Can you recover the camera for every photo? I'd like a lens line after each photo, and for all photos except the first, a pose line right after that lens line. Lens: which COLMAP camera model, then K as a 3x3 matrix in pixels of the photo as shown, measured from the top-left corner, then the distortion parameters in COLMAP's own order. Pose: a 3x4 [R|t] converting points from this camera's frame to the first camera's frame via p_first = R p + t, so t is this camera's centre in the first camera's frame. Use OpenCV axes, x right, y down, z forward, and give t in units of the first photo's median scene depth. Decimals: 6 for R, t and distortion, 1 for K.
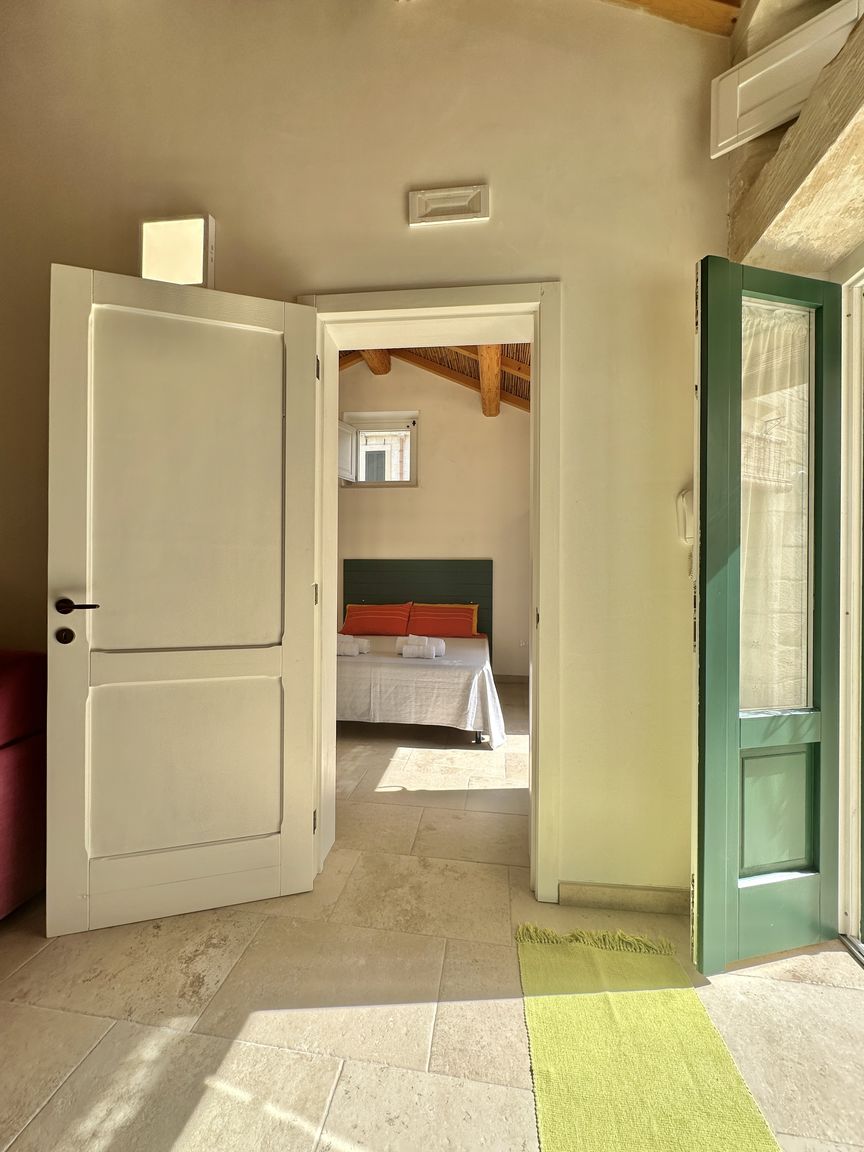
lens RADIAL K [[460.0, 0, 434.8], [0, 460.0, 576.0], [0, 0, 1]] dist [-0.000525, -0.000004]
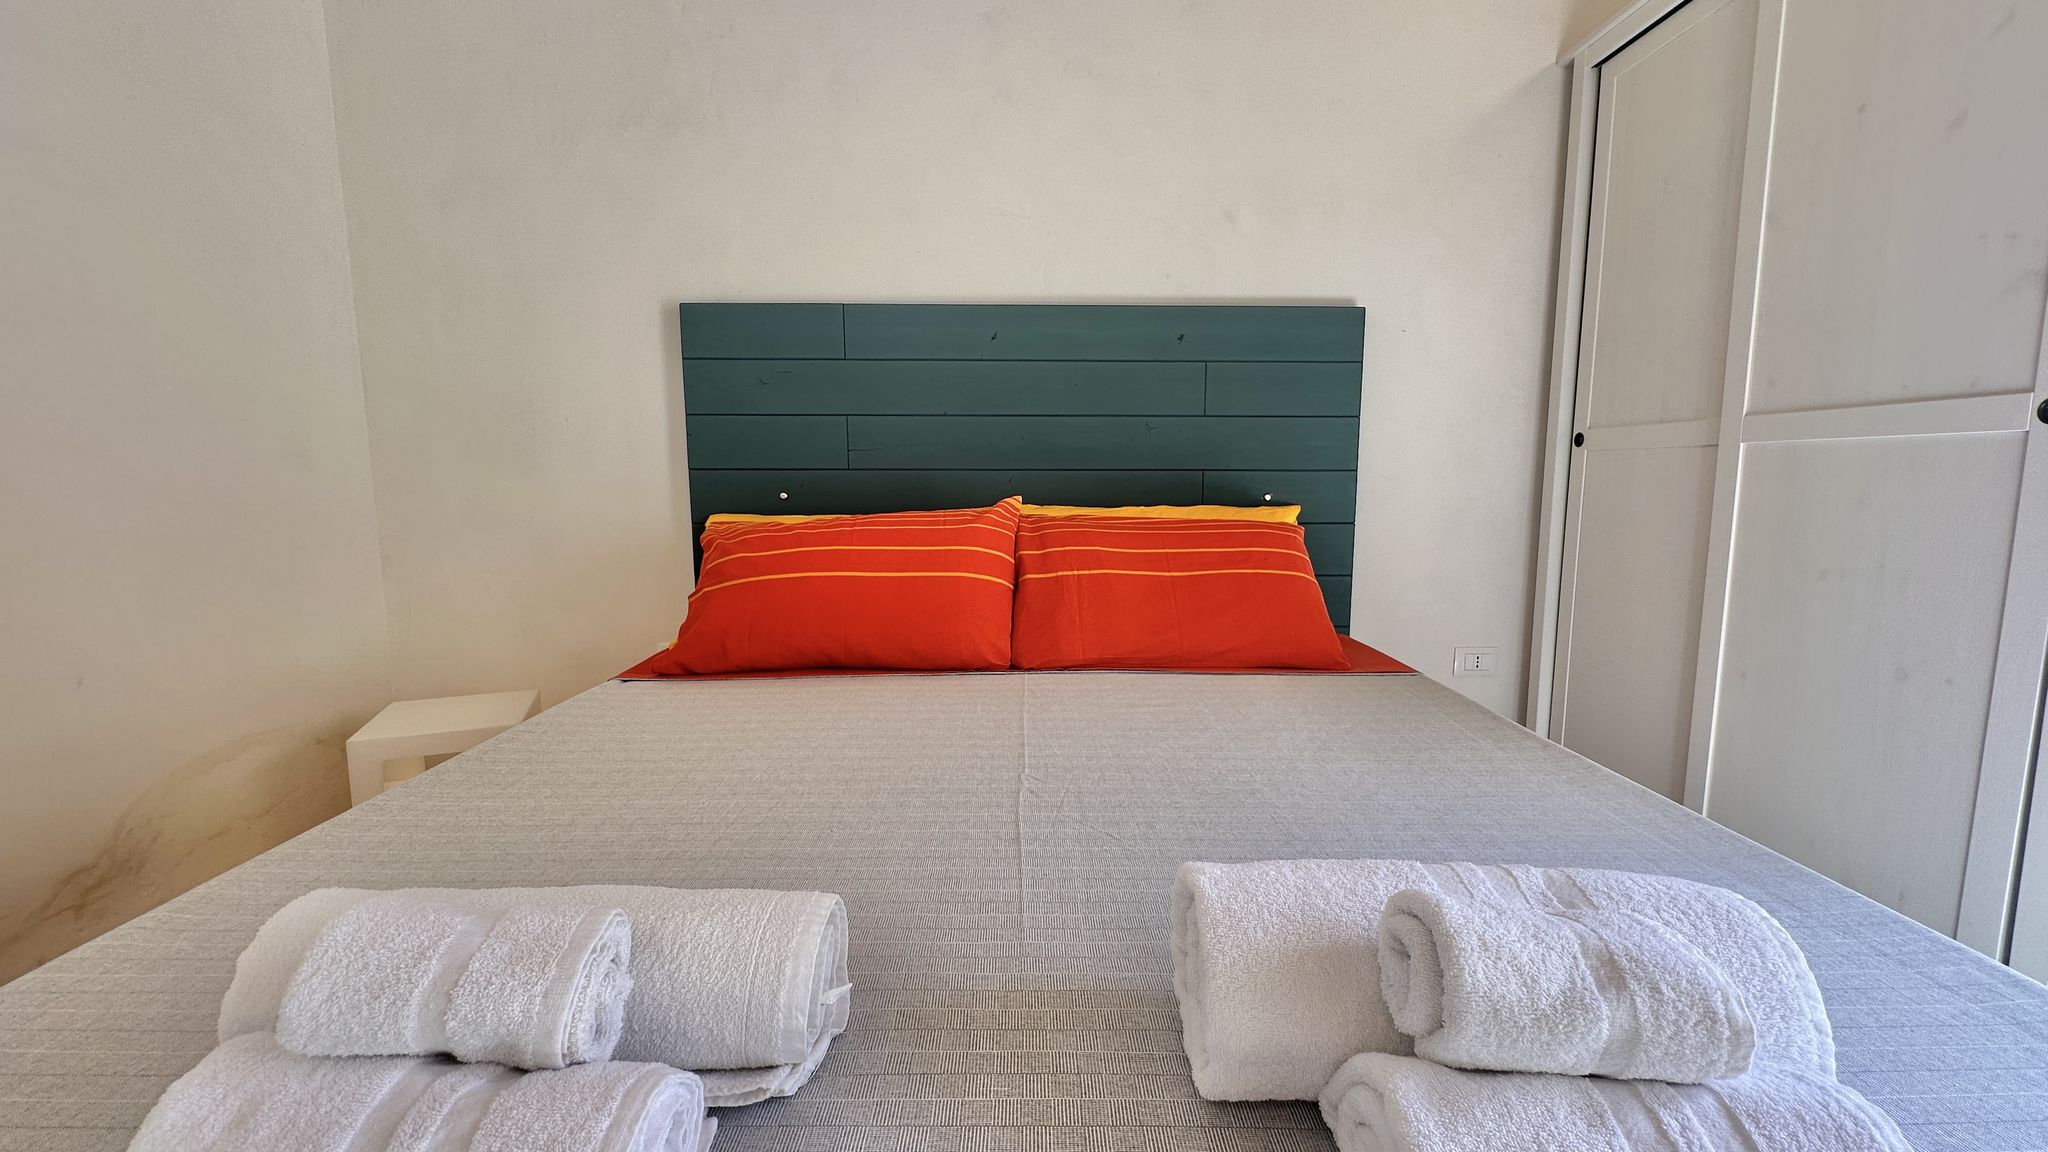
lens RADIAL K [[816.4, 0, 1025.0], [0, 816.4, 577.1], [0, 0, 1]] dist [-0.004158, 0.002133]
pose [[0.993027, -0.023190, 0.115585, -0.091621], [0.007613, 0.991030, 0.133421, 0.043102], [-0.117643, -0.131610, 0.984296, 0.629572]]
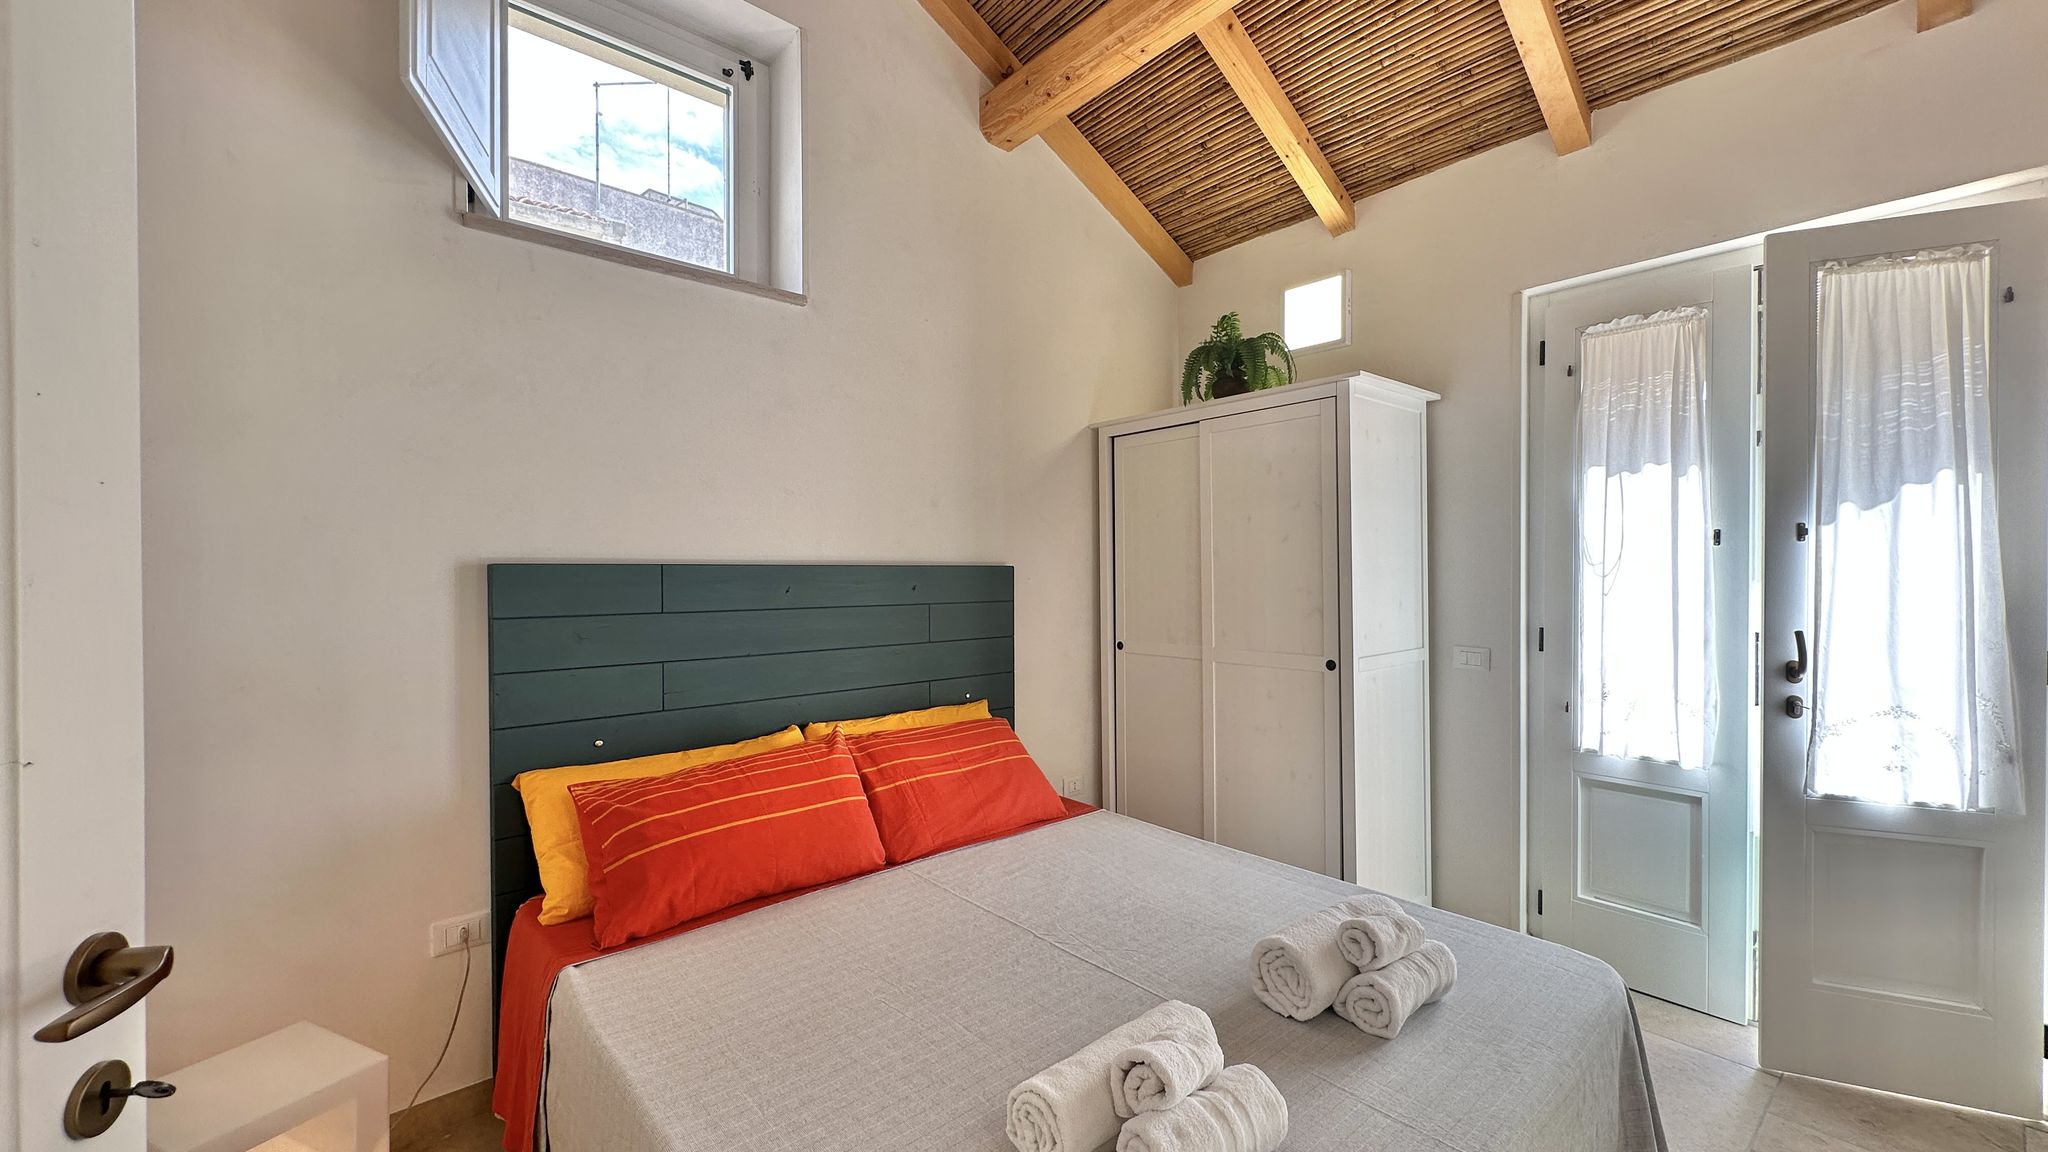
lens RADIAL K [[816.4, 0, 1024.0], [0, 816.4, 576.7], [0, 0, 1]] dist [-0.004158, 0.002133]
pose [[0.674819, -0.013984, 0.737850, -0.330050], [0.005886, 0.999891, 0.013567, -0.036210], [-0.737959, -0.004813, 0.674828, 0.600750]]
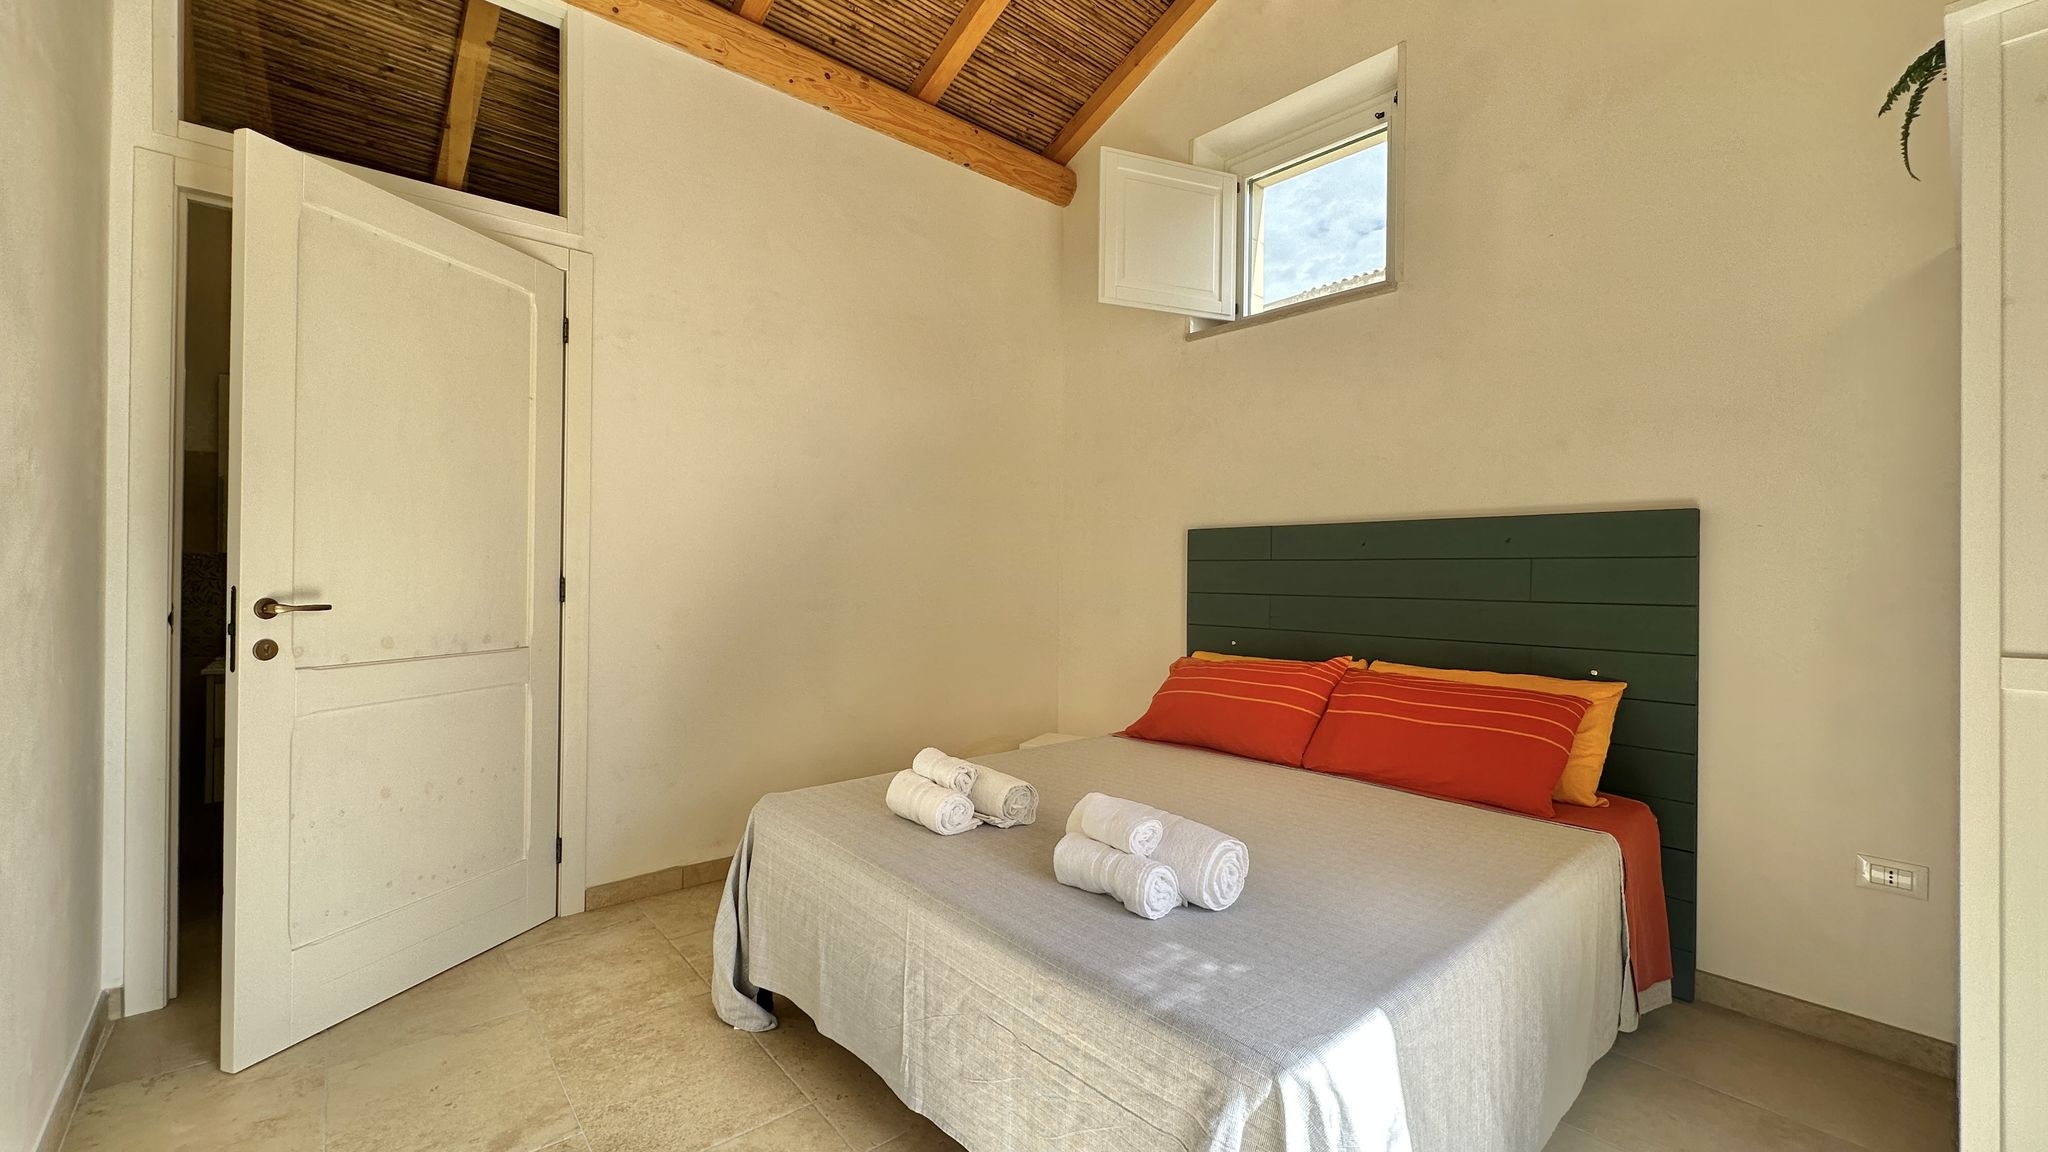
lens RADIAL K [[816.4, 0, 1027.6], [0, 816.4, 573.6], [0, 0, 1]] dist [-0.004158, 0.002133]
pose [[0.741975, -0.001127, -0.670426, 0.157964], [-0.003555, 0.999978, -0.005616, 0.004084], [0.670418, 0.006550, 0.741955, 0.447576]]
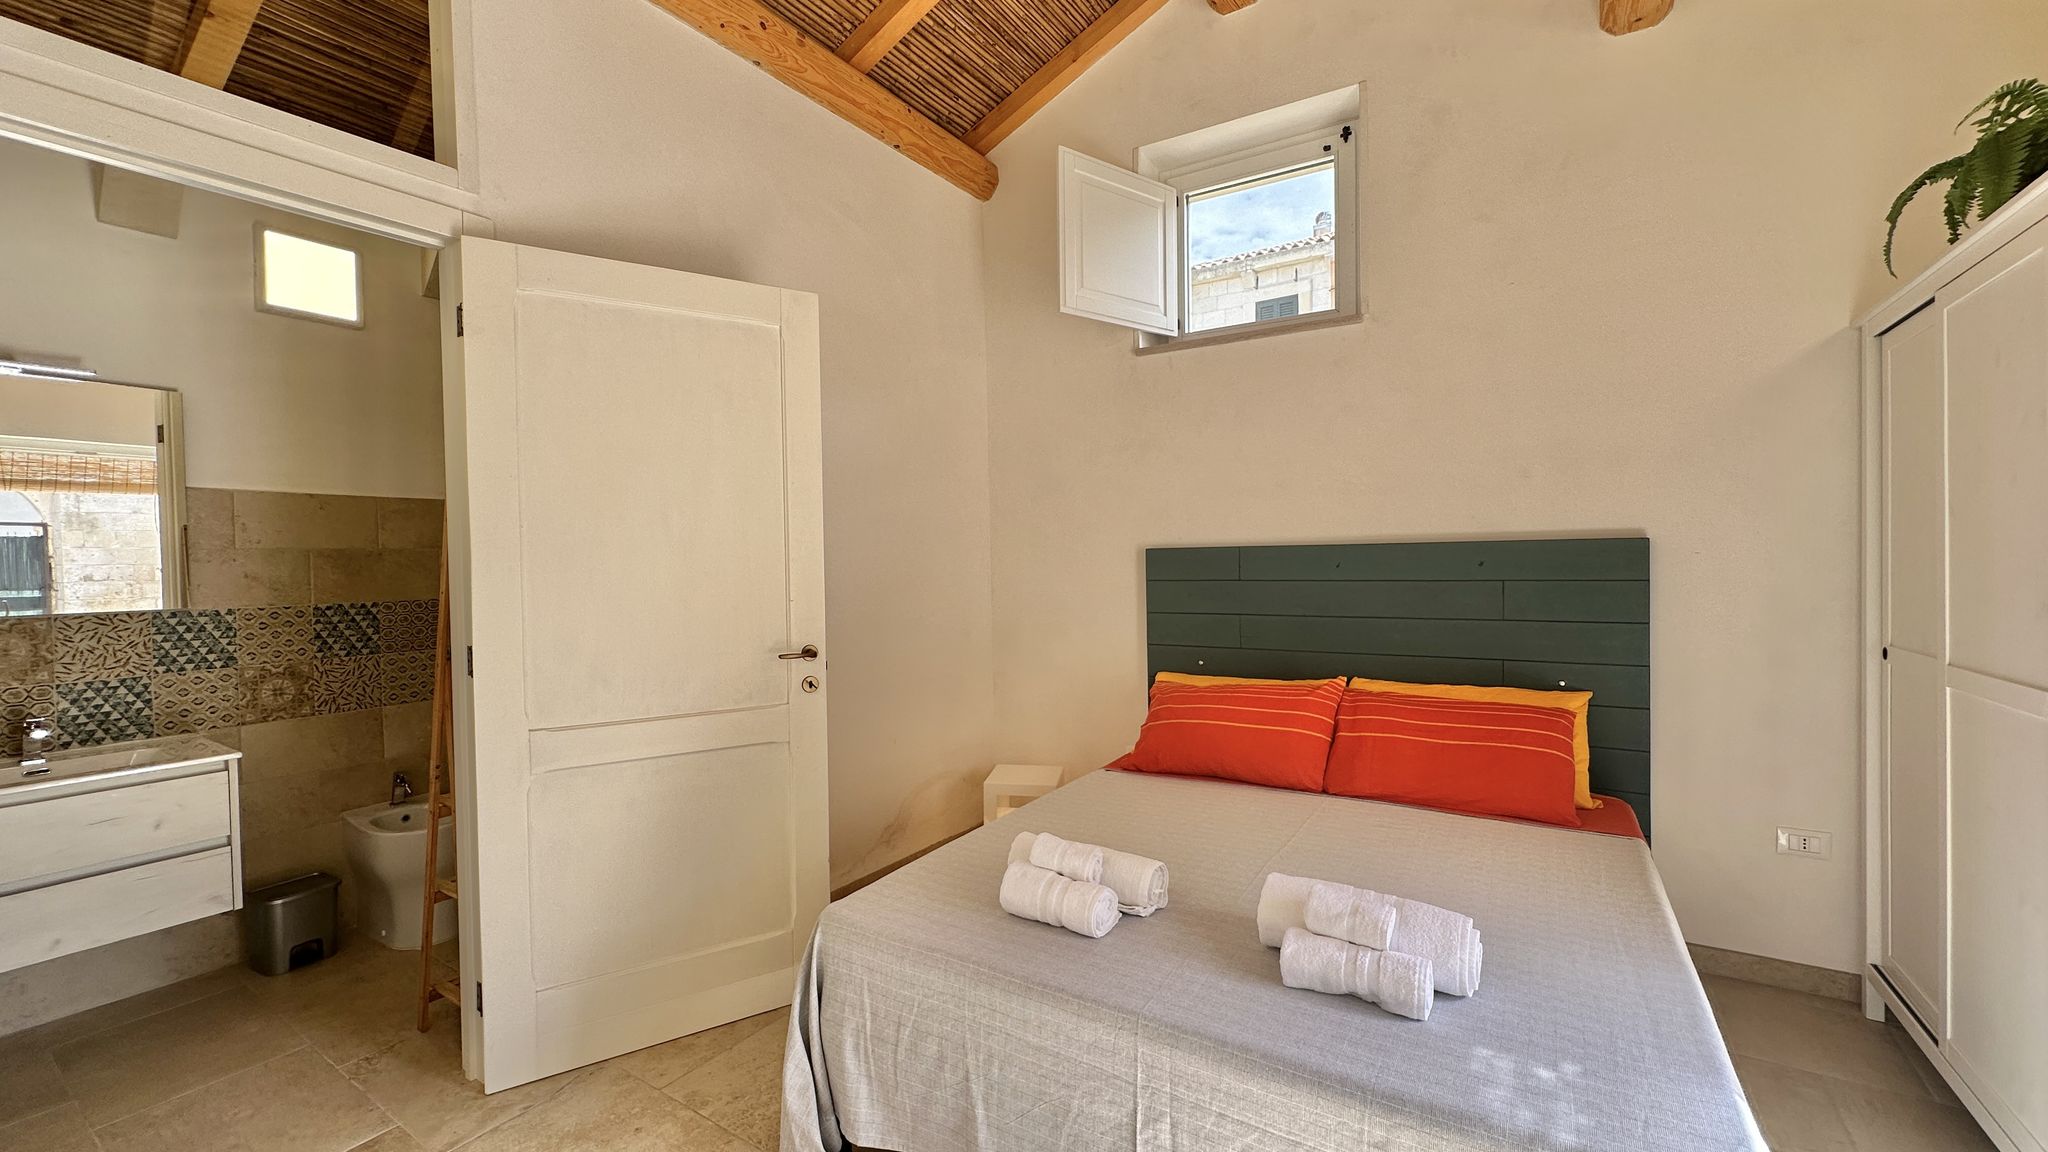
lens RADIAL K [[816.4, 0, 1025.6], [0, 816.4, 574.6], [0, 0, 1]] dist [-0.004158, 0.002133]
pose [[0.900208, -0.014373, -0.435223, -0.001609], [0.025041, 0.999510, 0.018786, -0.032149], [0.434740, -0.027809, 0.900127, 0.393862]]
